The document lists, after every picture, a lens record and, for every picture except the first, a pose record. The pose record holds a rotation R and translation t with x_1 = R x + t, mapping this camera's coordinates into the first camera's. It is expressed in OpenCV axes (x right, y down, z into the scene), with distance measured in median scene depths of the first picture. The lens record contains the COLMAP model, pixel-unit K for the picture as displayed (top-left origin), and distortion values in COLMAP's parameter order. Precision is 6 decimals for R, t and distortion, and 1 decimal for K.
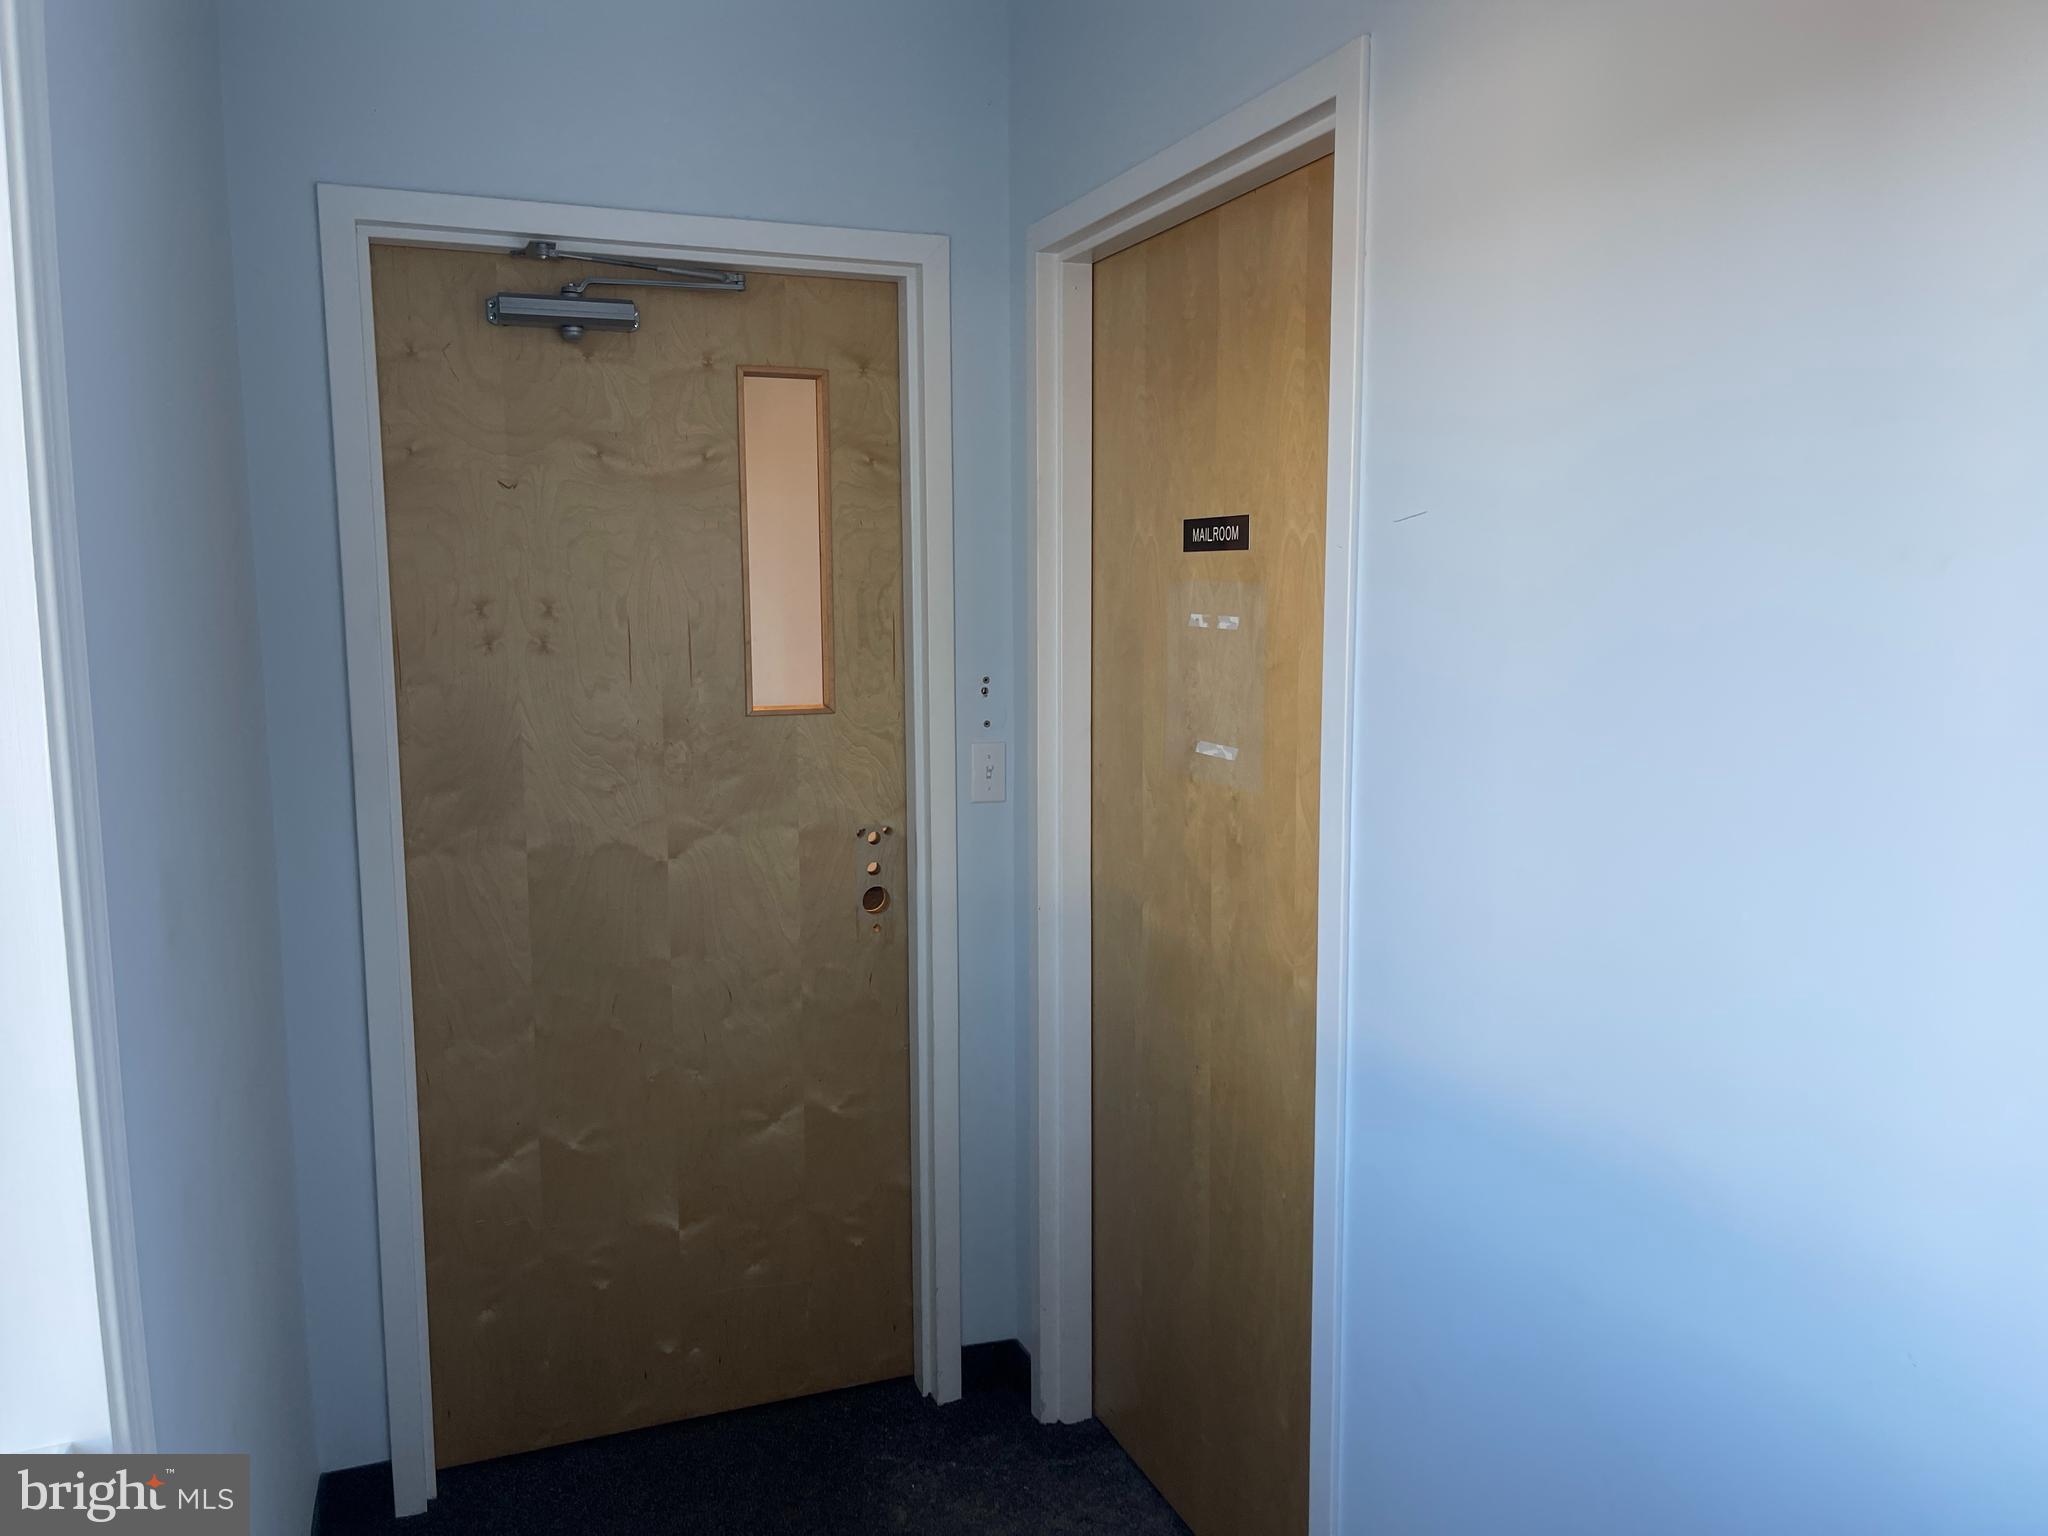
lens RADIAL K [[1608.9, 0, 1035.2], [0, 1608.9, 760.6], [0, 0, 1]] dist [0.023843, -0.012790]
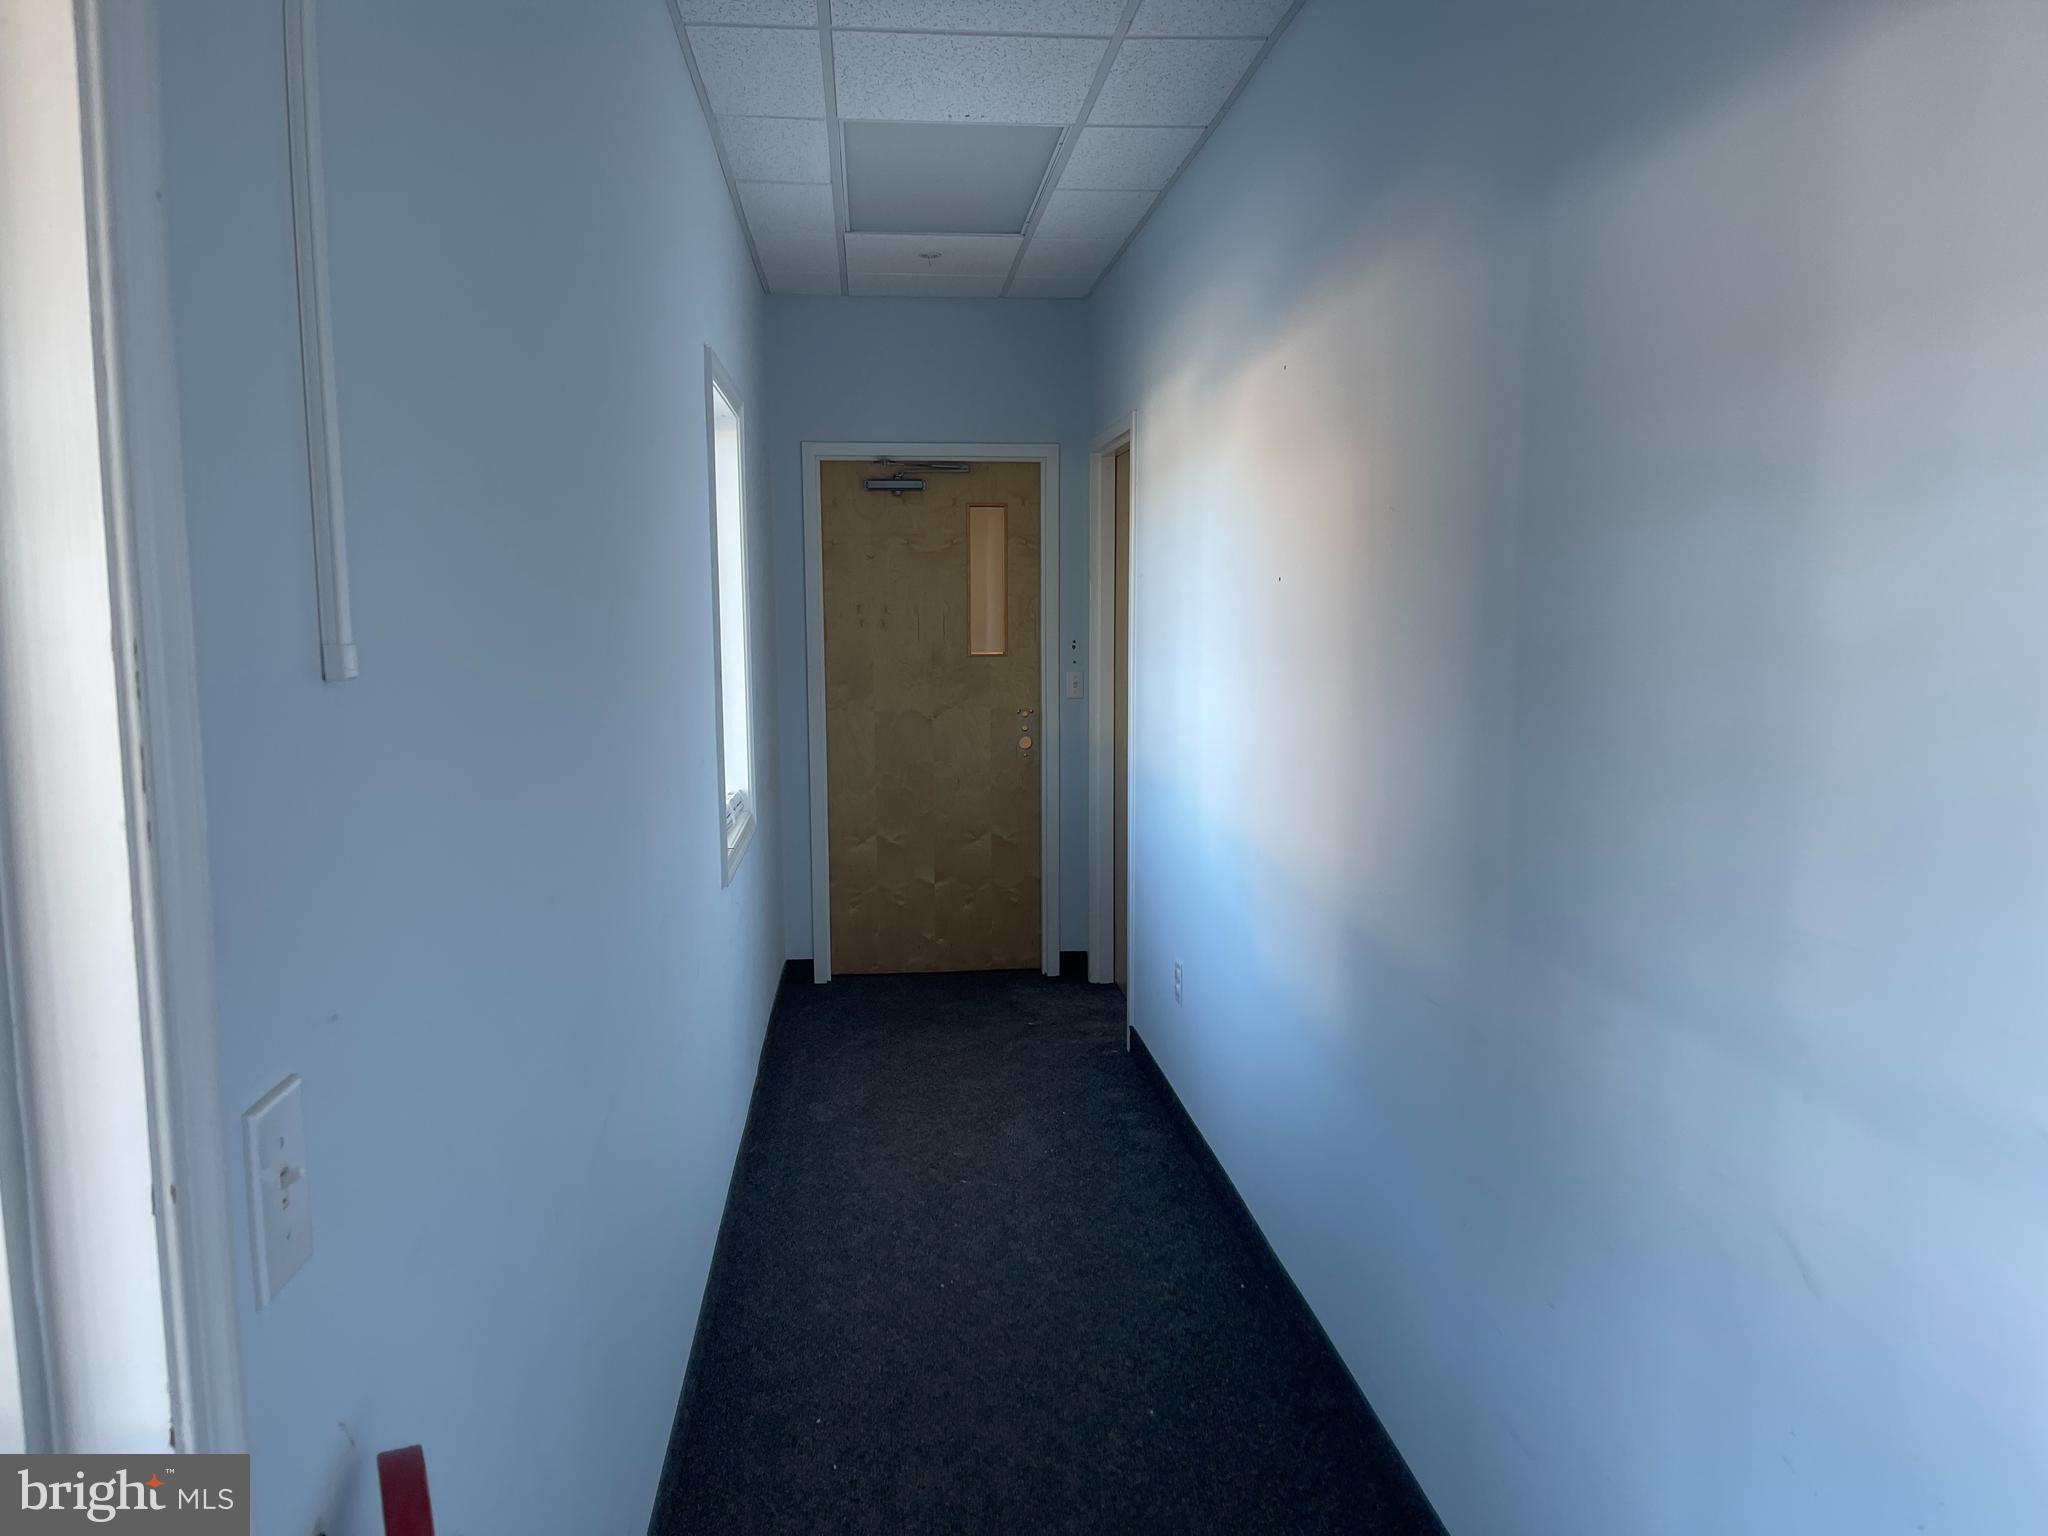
lens RADIAL K [[1608.9, 0, 1020.6], [0, 1608.9, 777.7], [0, 0, 1]] dist [0.023843, -0.012790]
pose [[0.959064, 0.035504, -0.280955, 0.546179], [-0.033304, 0.999366, 0.012606, 0.114149], [0.281224, -0.002733, 0.959638, -1.179347]]
